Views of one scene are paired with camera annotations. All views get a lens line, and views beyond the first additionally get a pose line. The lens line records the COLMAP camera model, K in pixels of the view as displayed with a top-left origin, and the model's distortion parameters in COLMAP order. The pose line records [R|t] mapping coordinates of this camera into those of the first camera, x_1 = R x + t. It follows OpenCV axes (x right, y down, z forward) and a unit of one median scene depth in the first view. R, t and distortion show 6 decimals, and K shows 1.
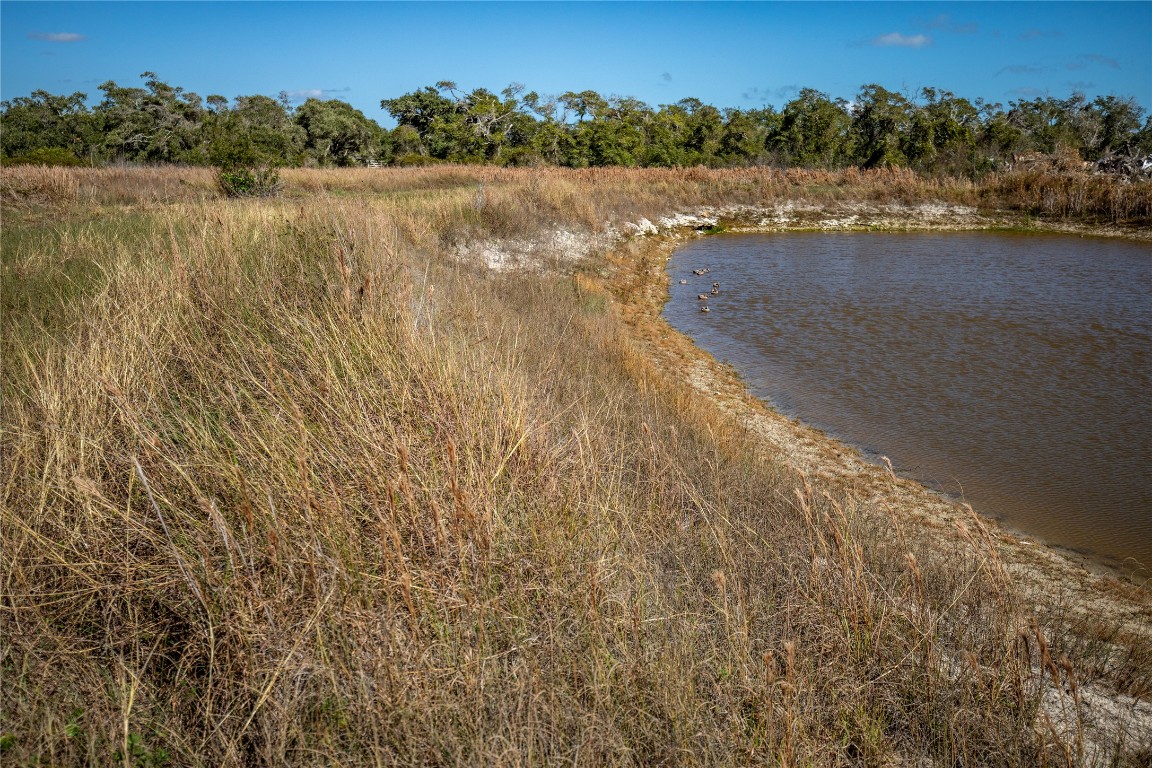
lens RADIAL K [[1083.3, 0, 576.0], [0, 1083.3, 384.0], [0, 0, 1]] dist [0.038724, 0.005776]
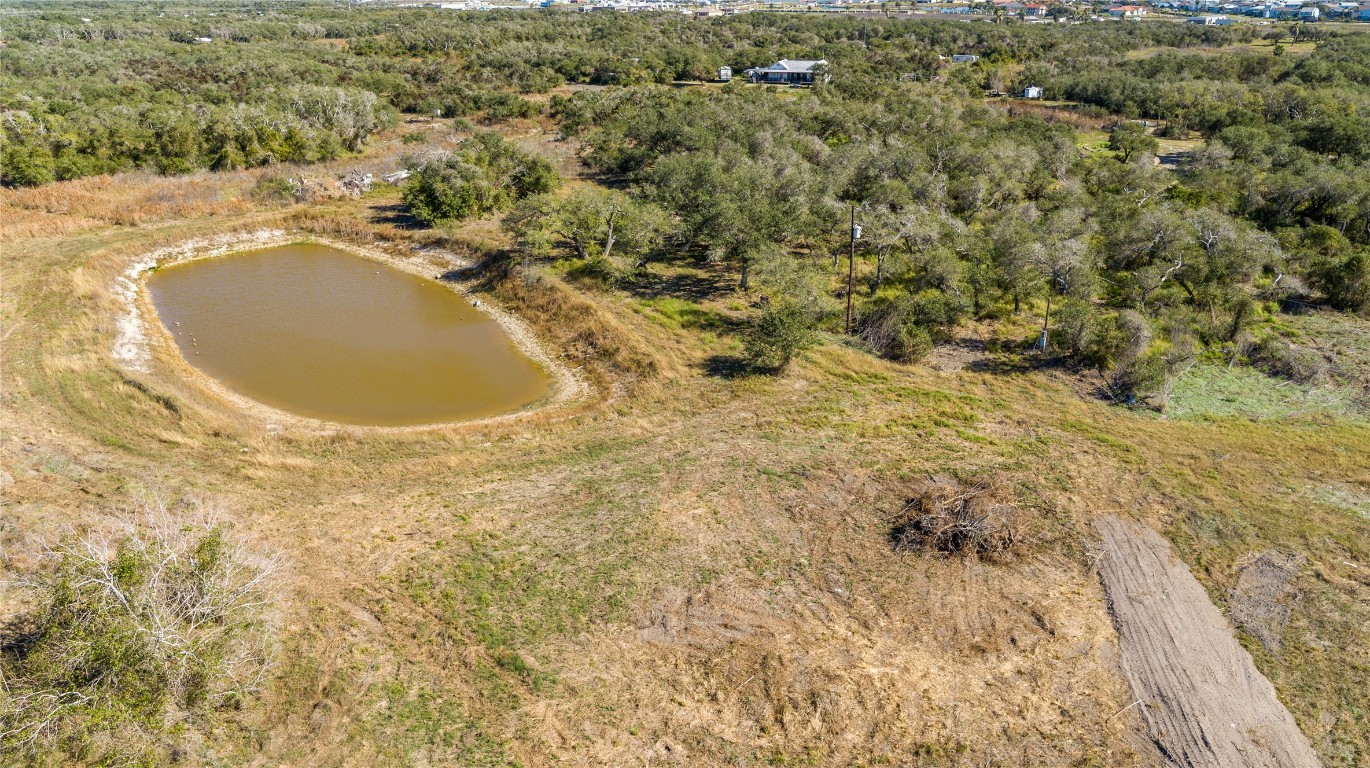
lens RADIAL K [[1046.9, 0, 685.0], [0, 1046.9, 384.0], [0, 0, 1]] dist [0.006097, 0.003649]
pose [[0.786116, -0.231851, 0.572947, -0.129796], [0.132314, 0.968615, 0.210422, -0.102837], [-0.603751, -0.089607, 0.792121, -0.565738]]
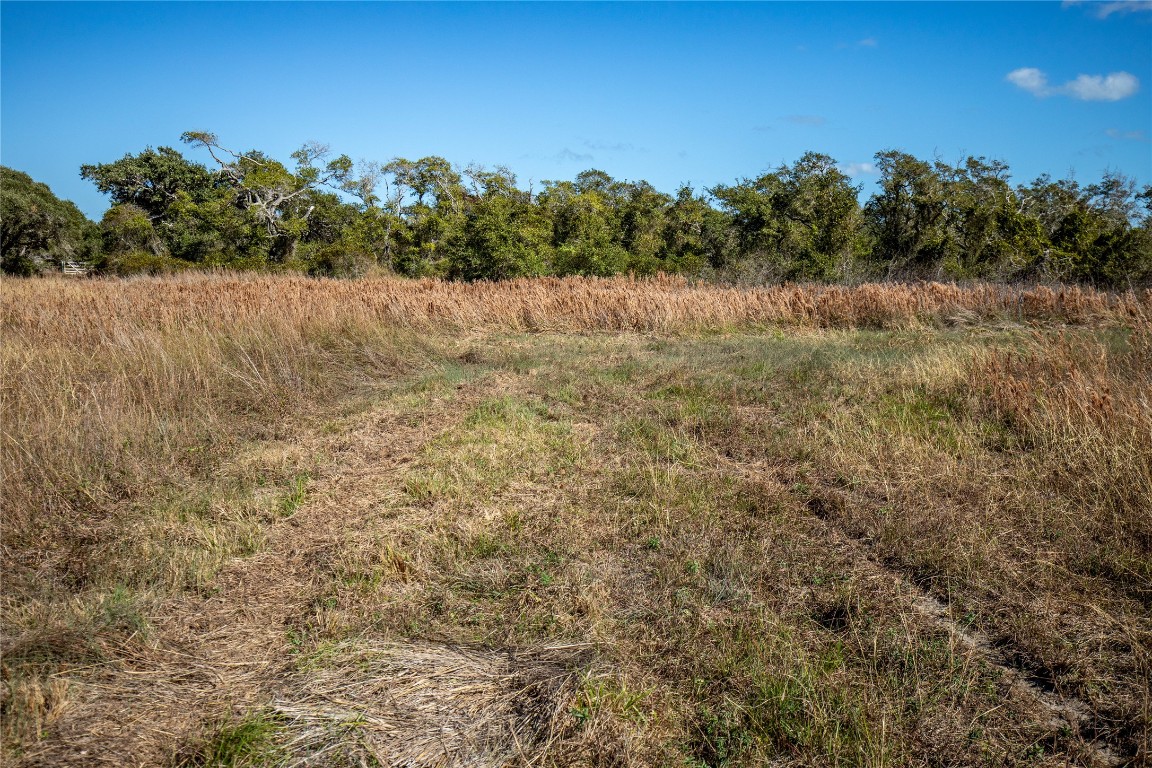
lens RADIAL K [[1128.9, 0, 576.0], [0, 1128.9, 384.0], [0, 0, 1]] dist [0.042715, 0.007455]
pose [[0.973901, -0.023992, 0.225703, -0.060590], [0.045108, 0.995021, -0.088872, -0.075351], [-0.222447, 0.096734, 0.970134, 0.354611]]
